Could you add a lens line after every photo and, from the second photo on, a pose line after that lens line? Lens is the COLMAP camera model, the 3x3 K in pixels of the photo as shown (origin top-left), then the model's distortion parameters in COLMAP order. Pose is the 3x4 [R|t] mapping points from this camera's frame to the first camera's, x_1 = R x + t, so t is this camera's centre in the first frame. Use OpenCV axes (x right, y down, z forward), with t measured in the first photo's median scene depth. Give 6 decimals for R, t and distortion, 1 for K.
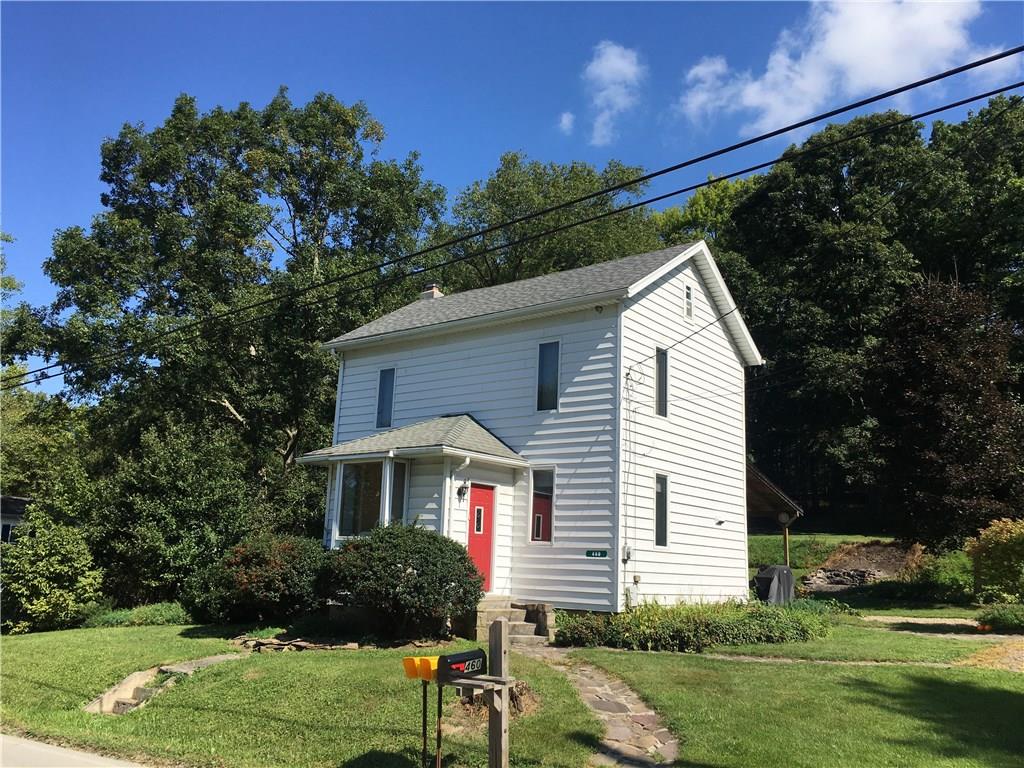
lens RADIAL K [[871.6, 0, 513.4], [0, 871.6, 383.2], [0, 0, 1]] dist [0.046246, -0.000197]
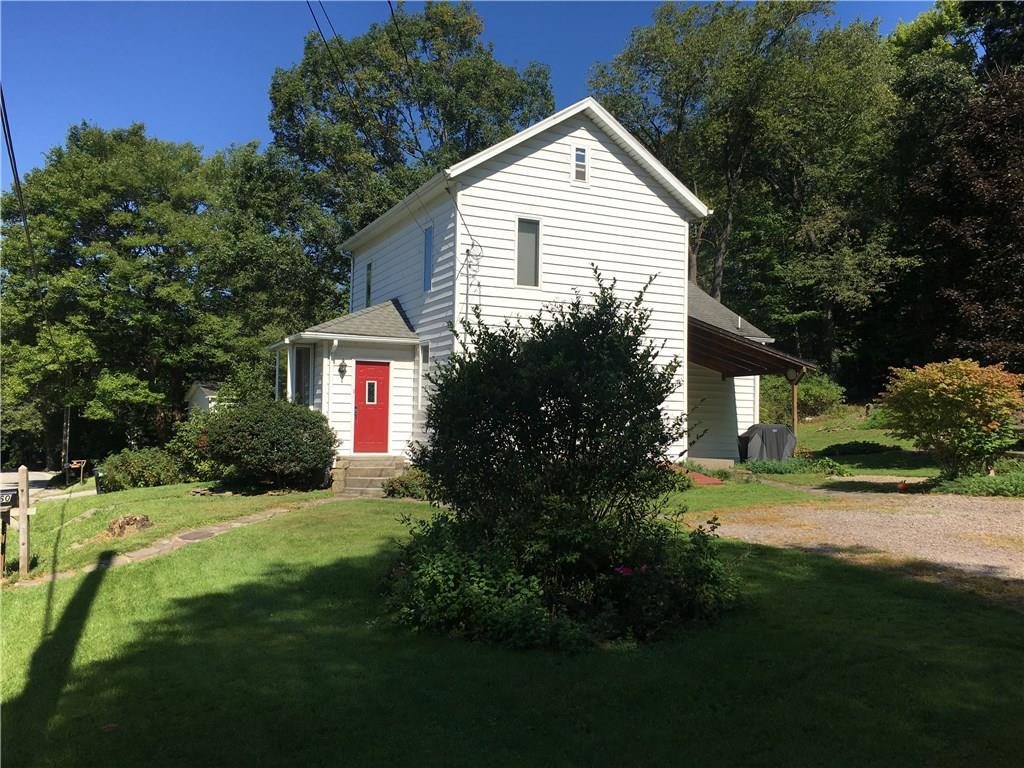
lens RADIAL K [[871.6, 0, 513.7], [0, 871.6, 384.2], [0, 0, 1]] dist [0.046246, -0.000197]
pose [[0.892718, -0.044903, -0.448374, 0.569597], [0.108894, 0.987030, 0.117961, 0.027134], [0.437261, -0.154131, 0.886028, 0.055690]]
